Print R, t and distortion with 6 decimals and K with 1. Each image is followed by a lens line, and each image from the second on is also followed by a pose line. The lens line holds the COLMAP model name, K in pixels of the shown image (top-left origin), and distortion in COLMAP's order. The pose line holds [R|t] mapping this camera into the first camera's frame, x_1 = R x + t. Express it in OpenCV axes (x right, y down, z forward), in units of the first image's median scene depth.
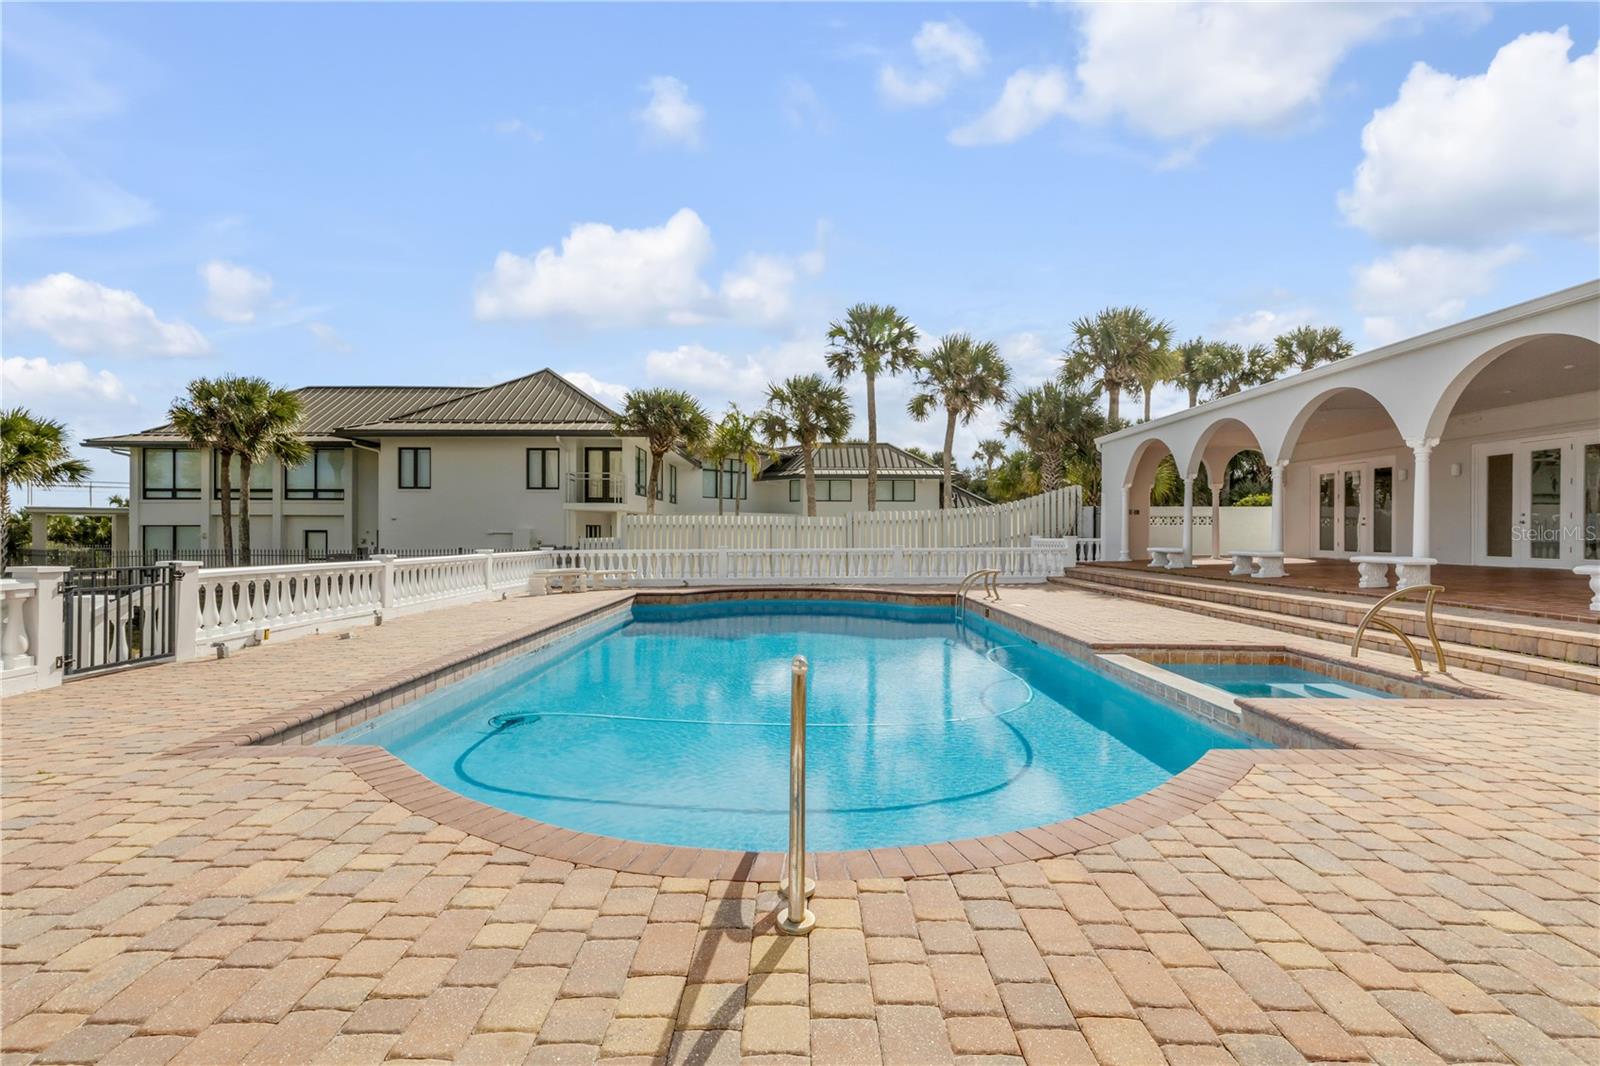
lens RADIAL K [[728.7, 0, 797.1], [0, 728.7, 532.5], [0, 0, 1]] dist [0.005127, -0.000335]
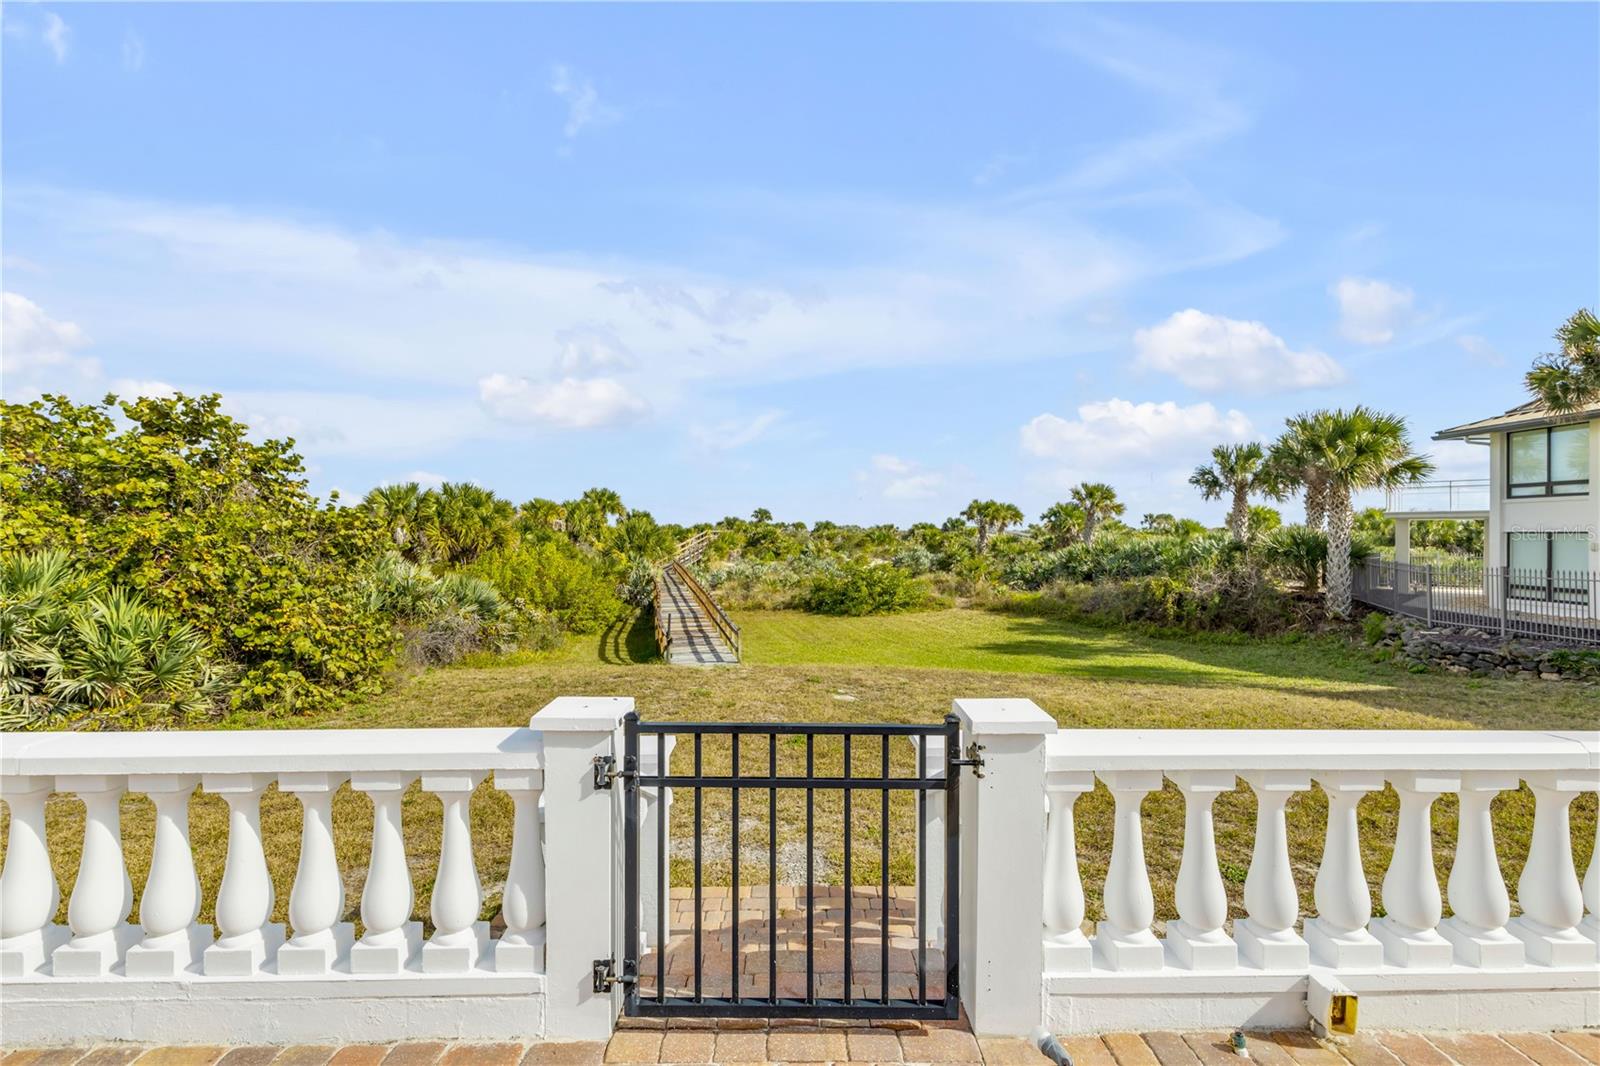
lens RADIAL K [[728.7, 0, 804.3], [0, 728.7, 536.4], [0, 0, 1]] dist [0.005127, -0.000335]
pose [[0.027260, 0.003085, -0.999624, -0.160595], [0.002067, 0.999993, 0.003142, -0.010700], [0.999626, -0.002152, 0.027253, 0.272850]]
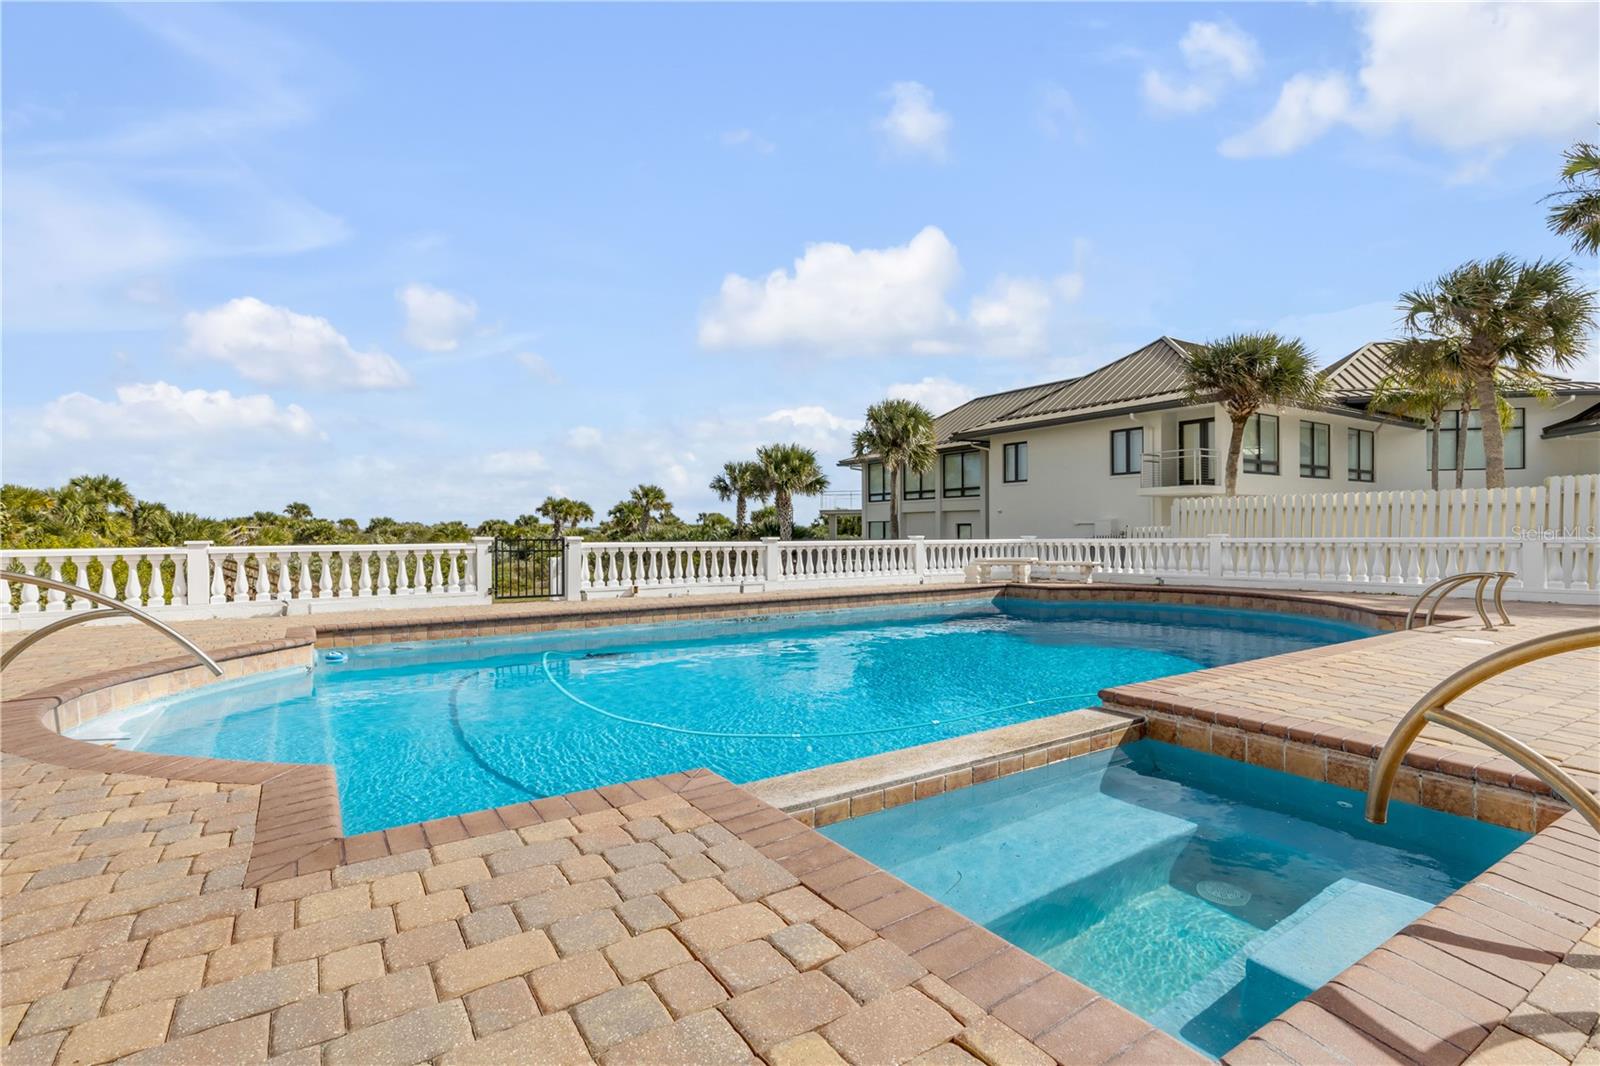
lens RADIAL K [[761.0, 0, 796.7], [0, 761.0, 534.7], [0, 0, 1]] dist [-0.002657, 0.000481]
pose [[0.544534, -0.001669, -0.838737, 0.233735], [0.007545, 0.999967, 0.002908, 0.010260], [0.838705, -0.007912, 0.544529, 0.155492]]
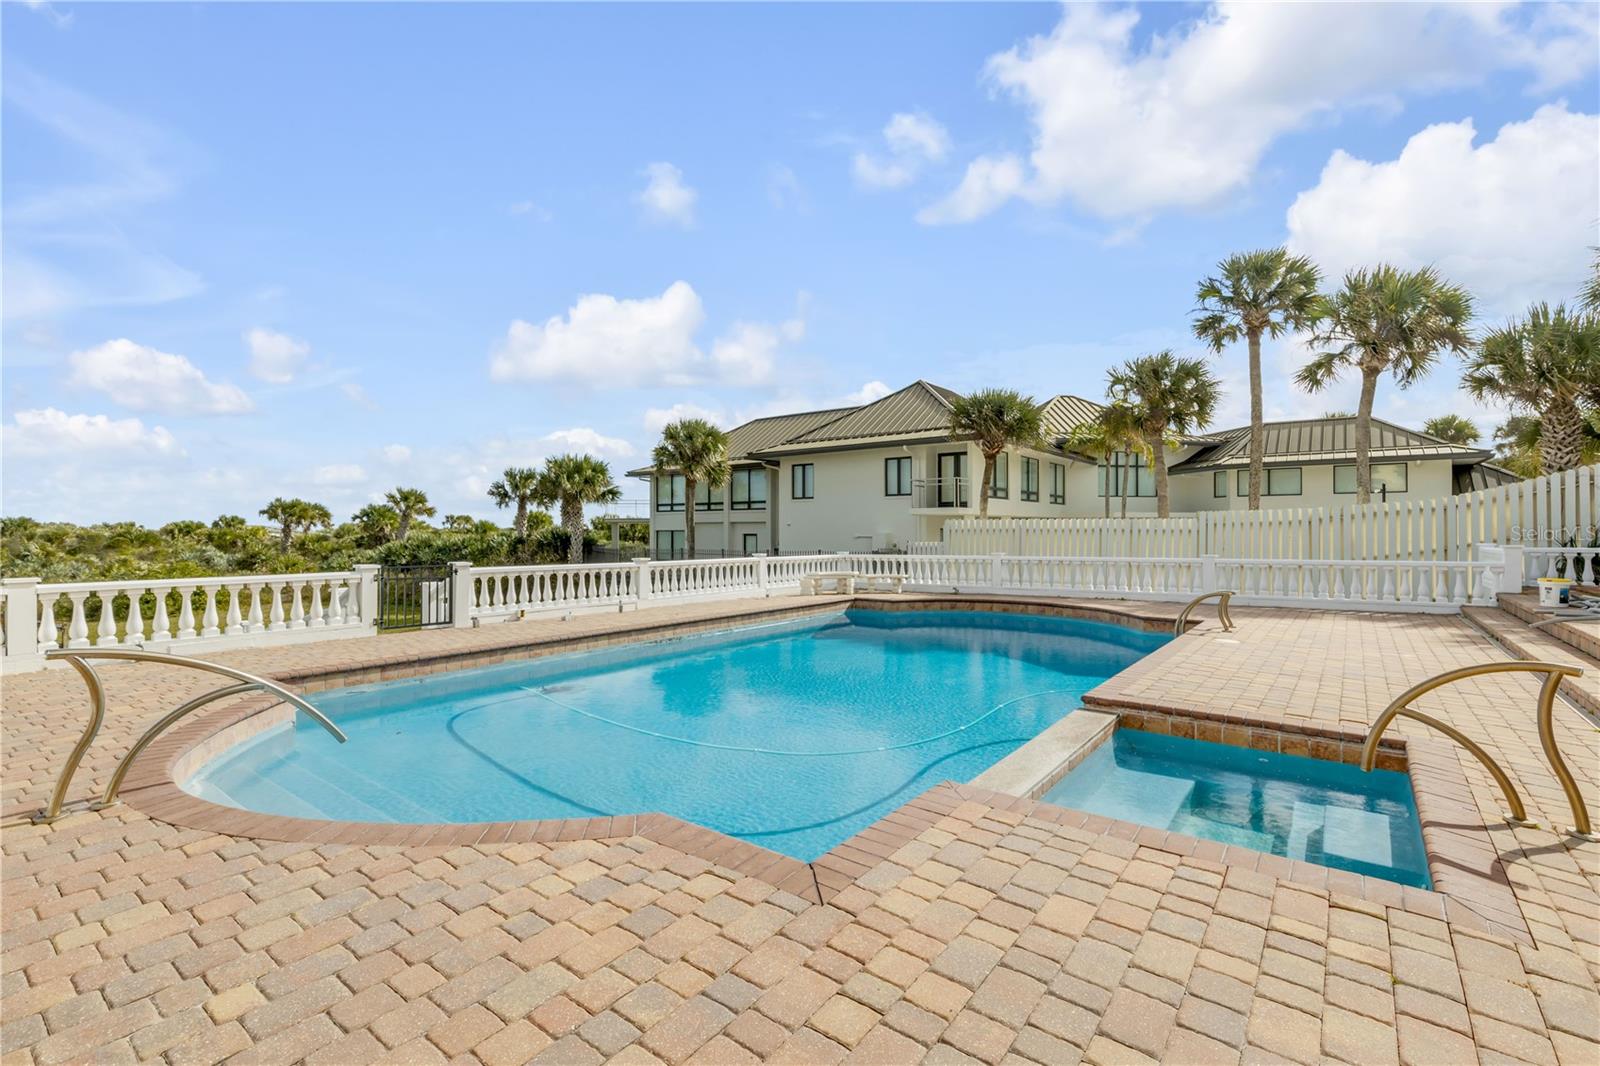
lens RADIAL K [[728.7, 0, 793.7], [0, 728.7, 523.8], [0, 0, 1]] dist [0.005127, -0.000335]
pose [[0.791930, -0.010137, -0.610528, 0.196010], [0.003588, 0.999922, -0.011949, -0.006275], [0.610602, 0.007272, 0.791904, 0.063730]]
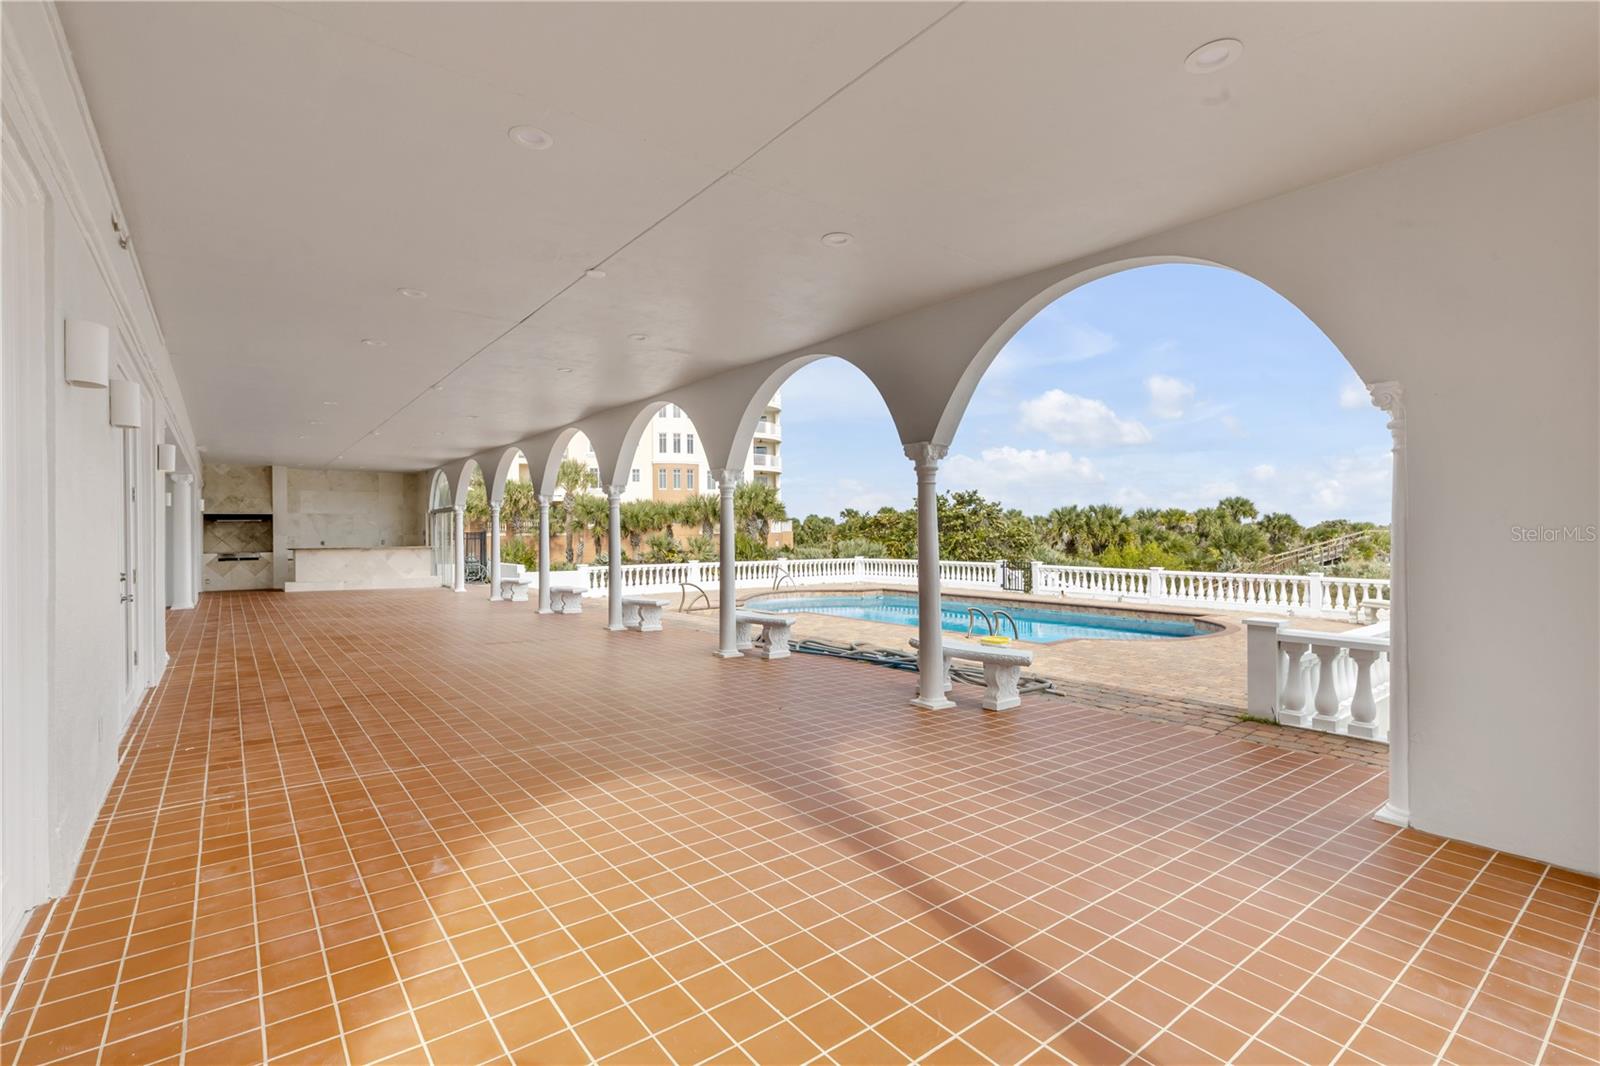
lens RADIAL K [[728.7, 0, 798.7], [0, 728.7, 529.2], [0, 0, 1]] dist [0.005127, -0.000335]
pose [[-0.782545, -0.000500, -0.622594, 0.541204], [0.003539, 0.999980, -0.005251, -0.024574], [0.622584, -0.006312, -0.782527, 0.825831]]
